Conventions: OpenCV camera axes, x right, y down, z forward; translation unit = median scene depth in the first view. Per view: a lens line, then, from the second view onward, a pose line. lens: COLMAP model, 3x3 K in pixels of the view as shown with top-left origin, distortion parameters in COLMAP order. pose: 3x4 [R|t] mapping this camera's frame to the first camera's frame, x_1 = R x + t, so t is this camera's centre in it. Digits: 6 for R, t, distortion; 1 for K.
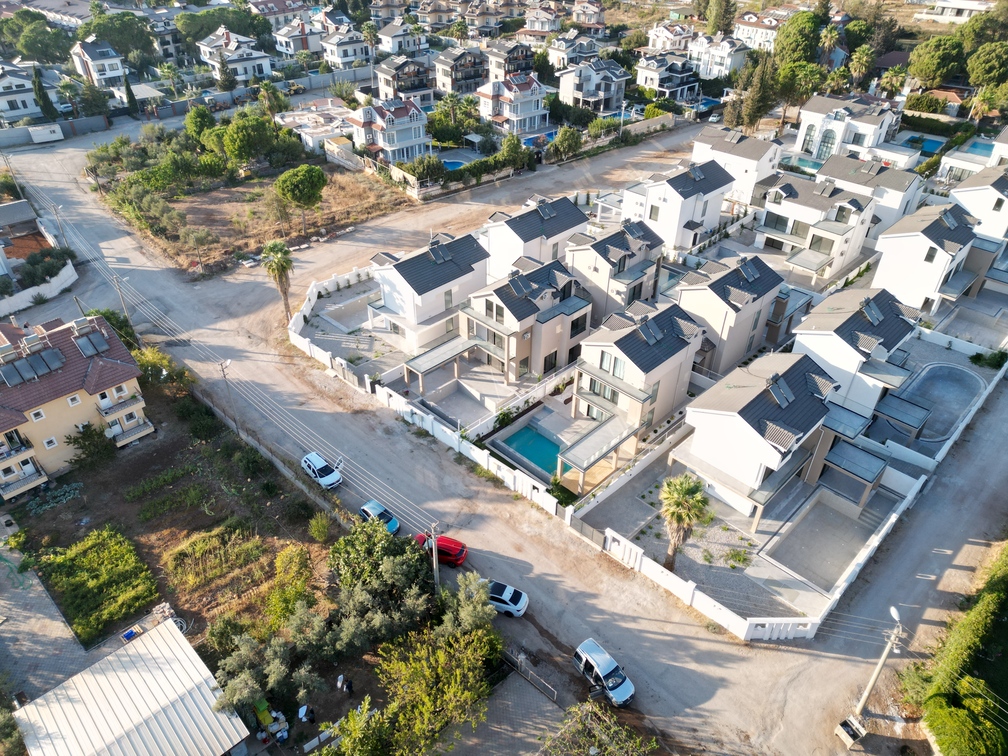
lens RADIAL K [[706.4, 0, 502.1], [0, 706.4, 377.8], [0, 0, 1]] dist [0.055402, -0.039004]
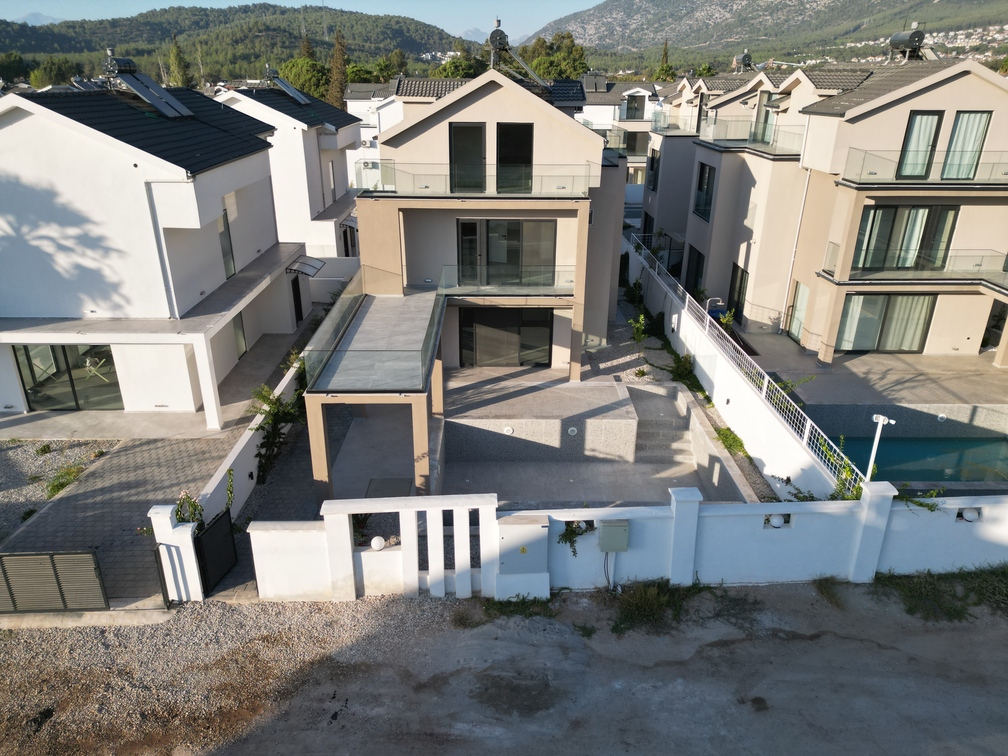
lens RADIAL K [[706.4, 0, 502.1], [0, 706.4, 377.8], [0, 0, 1]] dist [0.055402, -0.039004]
pose [[0.693493, -0.284896, 0.661742, -0.259106], [0.419667, 0.906322, -0.049608, 0.012287], [-0.585618, 0.312114, 0.748089, 0.854849]]
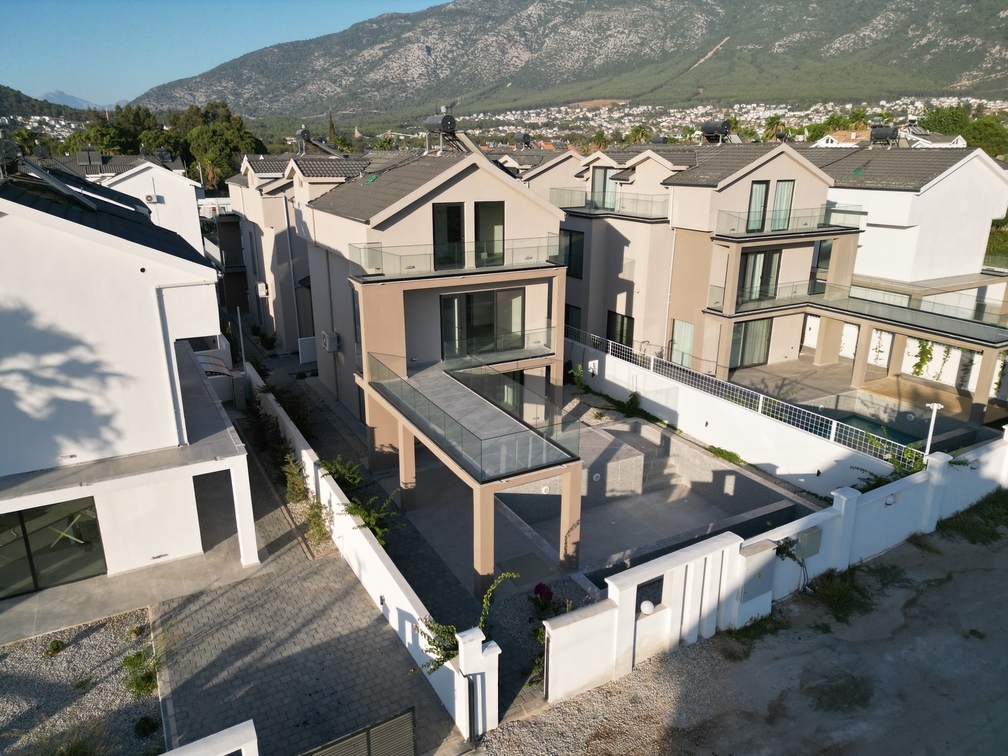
lens RADIAL K [[706.4, 0, 502.1], [0, 706.4, 377.8], [0, 0, 1]] dist [0.055402, -0.039004]
pose [[0.273443, -0.305858, 0.911965, -0.344854], [0.560417, 0.821219, 0.107388, -0.071833], [-0.781768, 0.481716, 0.395964, 0.960820]]
